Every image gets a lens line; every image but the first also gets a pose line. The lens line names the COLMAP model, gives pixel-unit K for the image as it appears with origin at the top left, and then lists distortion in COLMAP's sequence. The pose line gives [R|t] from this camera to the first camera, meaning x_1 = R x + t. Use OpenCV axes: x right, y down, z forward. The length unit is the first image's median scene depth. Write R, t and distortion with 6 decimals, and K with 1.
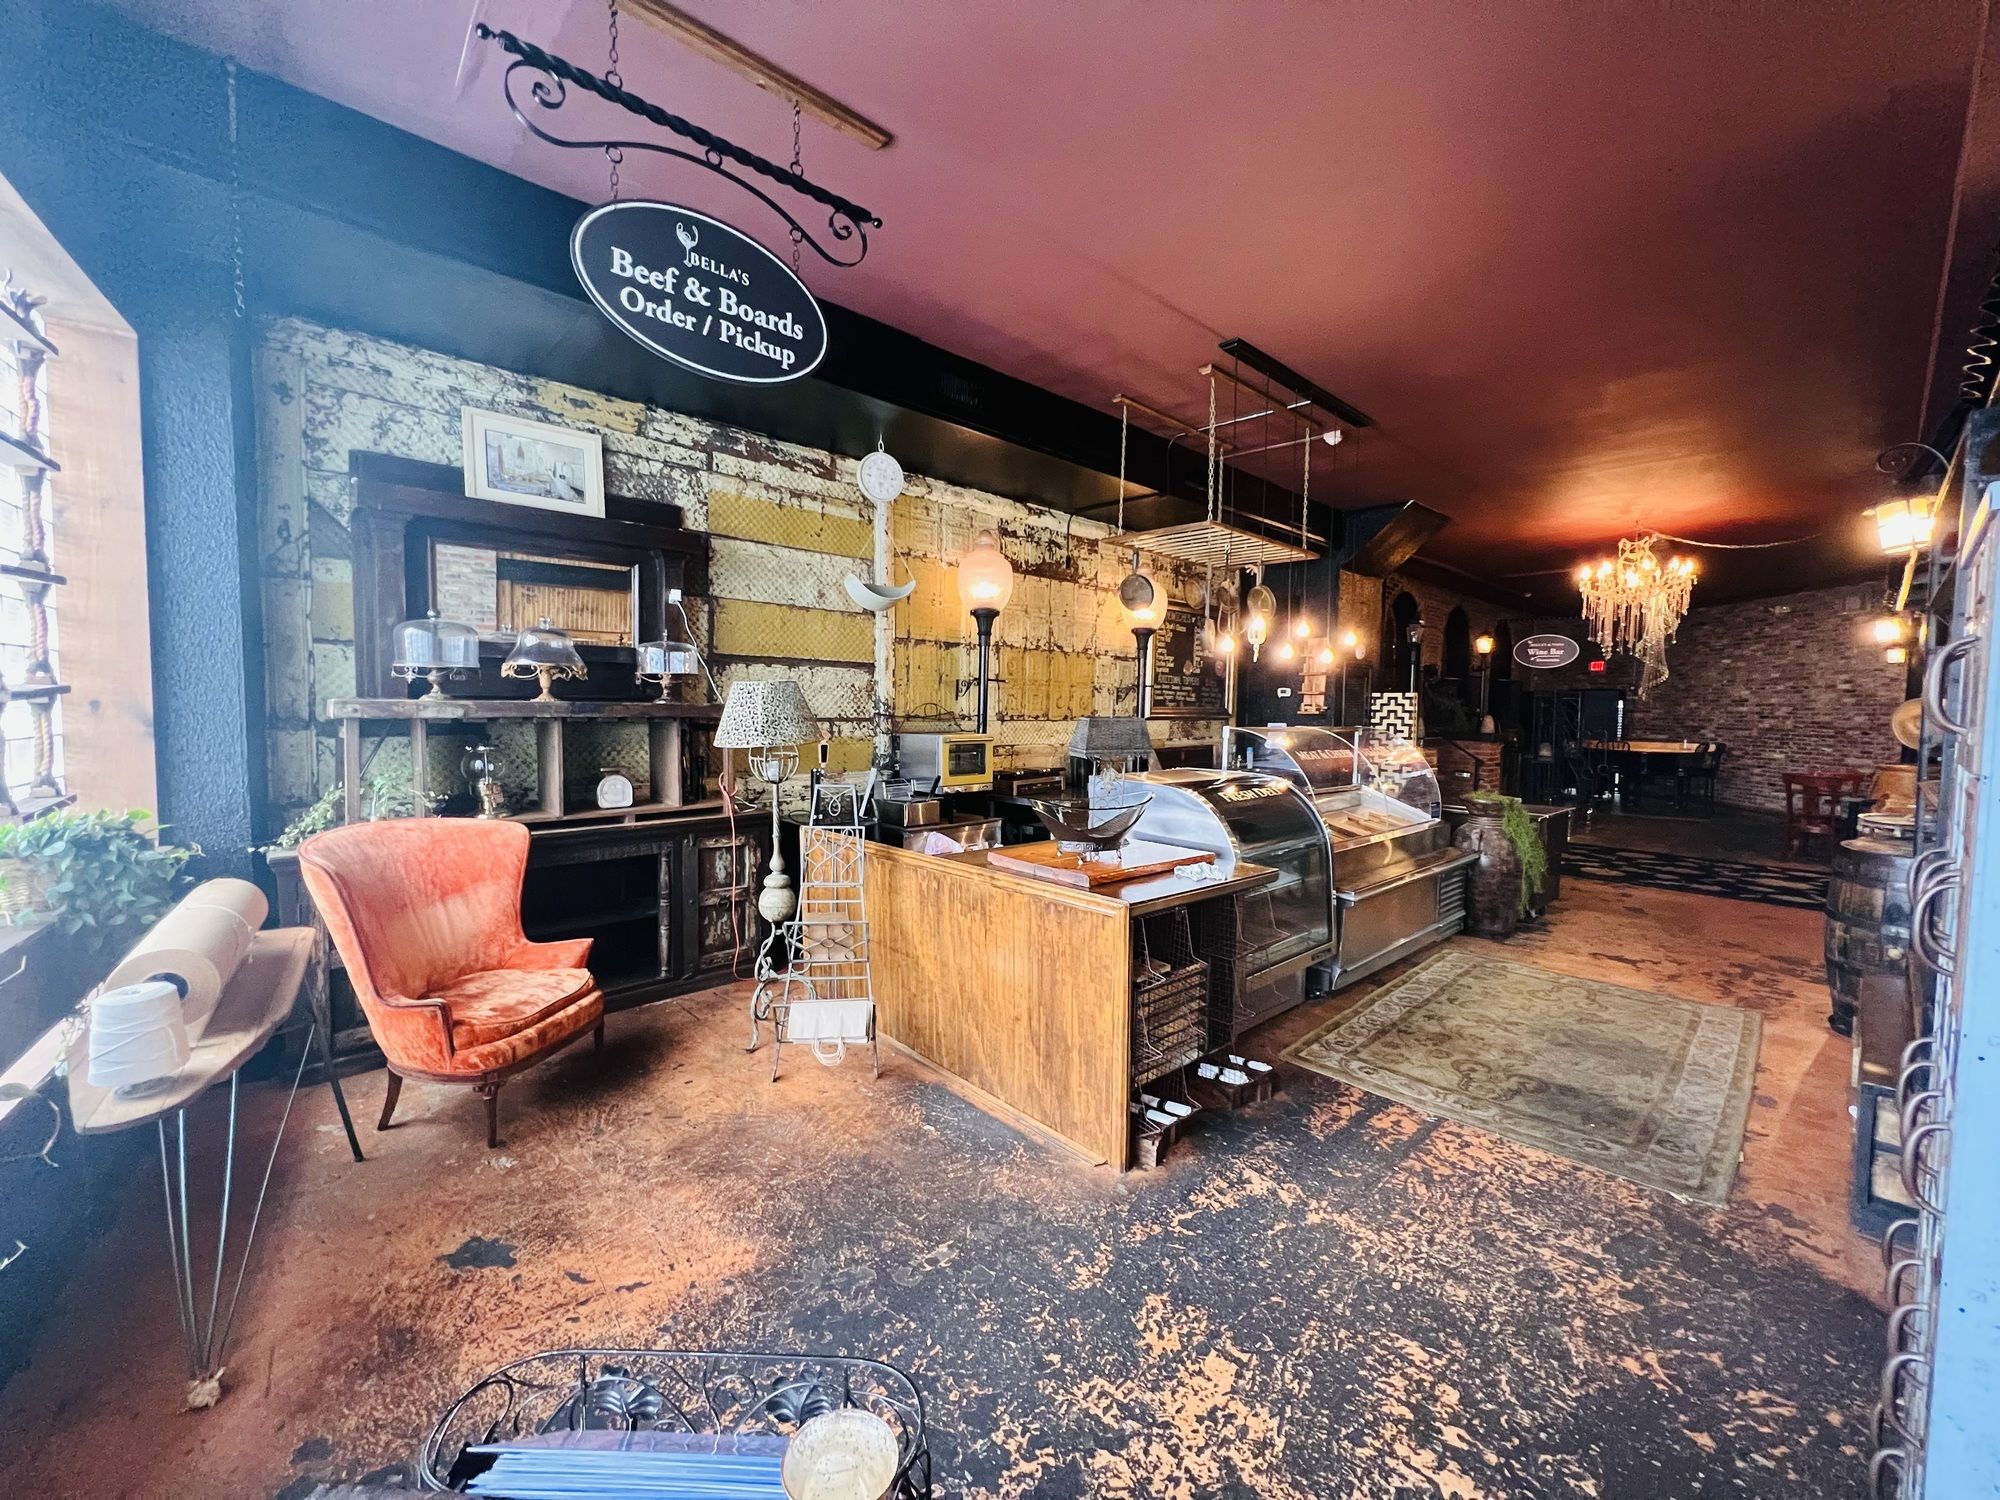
lens RADIAL K [[803.2, 0, 998.4], [0, 803.2, 748.6], [0, 0, 1]] dist [0.001098, 0.000345]
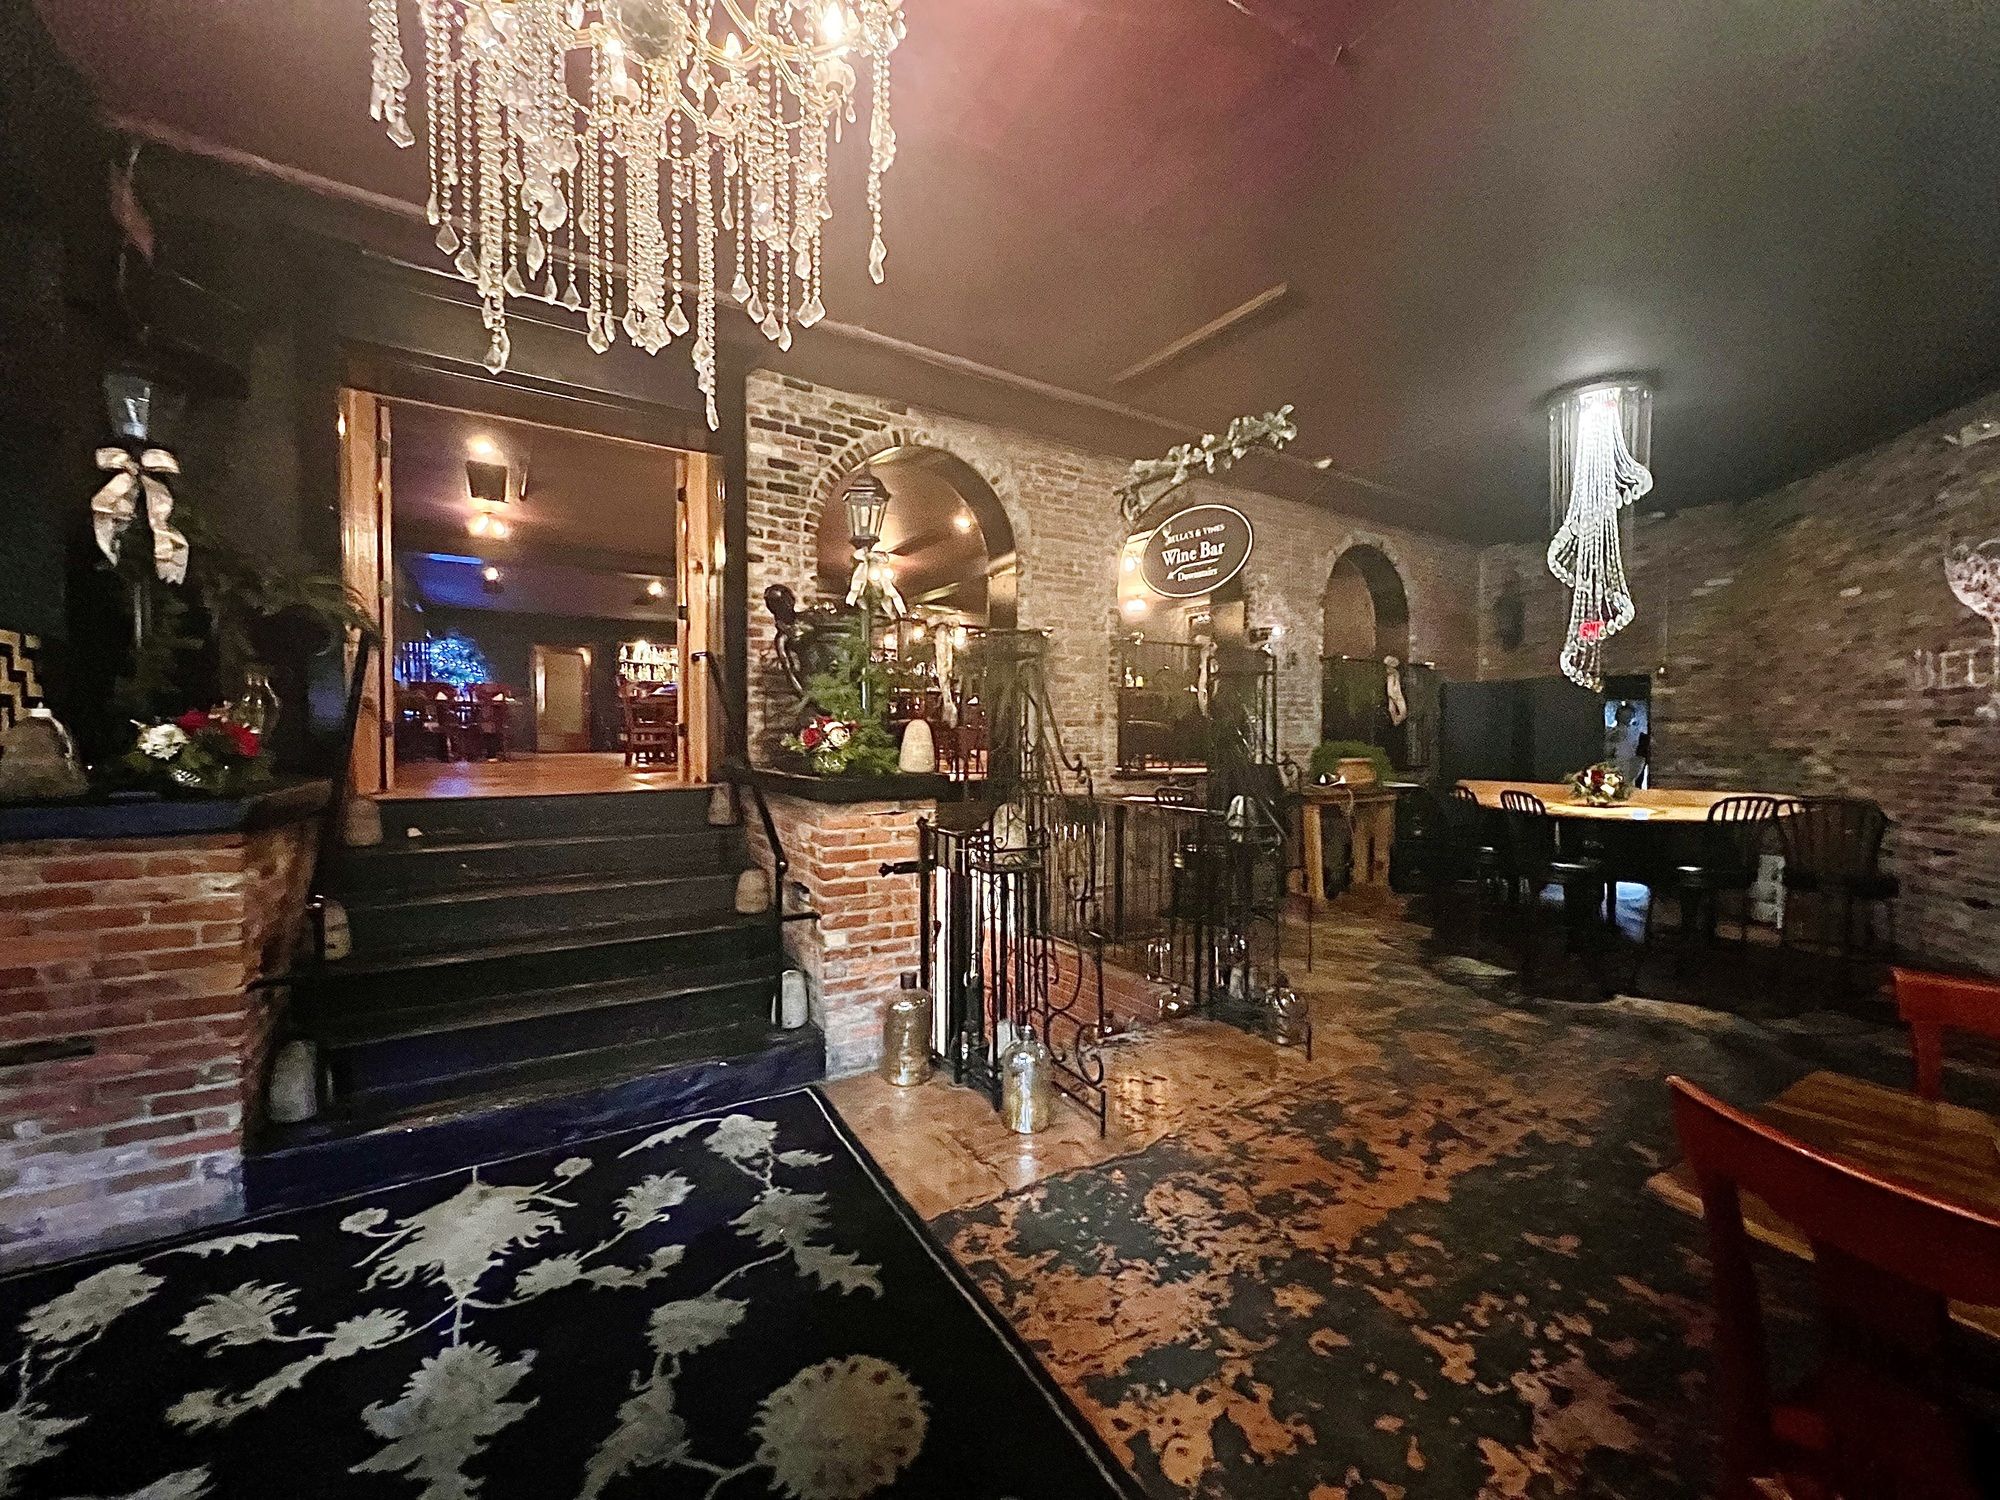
lens RADIAL K [[803.2, 0, 1011.7], [0, 803.2, 744.6], [0, 0, 1]] dist [0.001098, 0.000345]
pose [[0.983290, -0.008025, -0.181867, 0.578380], [0.000322, 0.999103, -0.042347, -0.012879], [0.182043, 0.041581, 0.982411, 0.538170]]
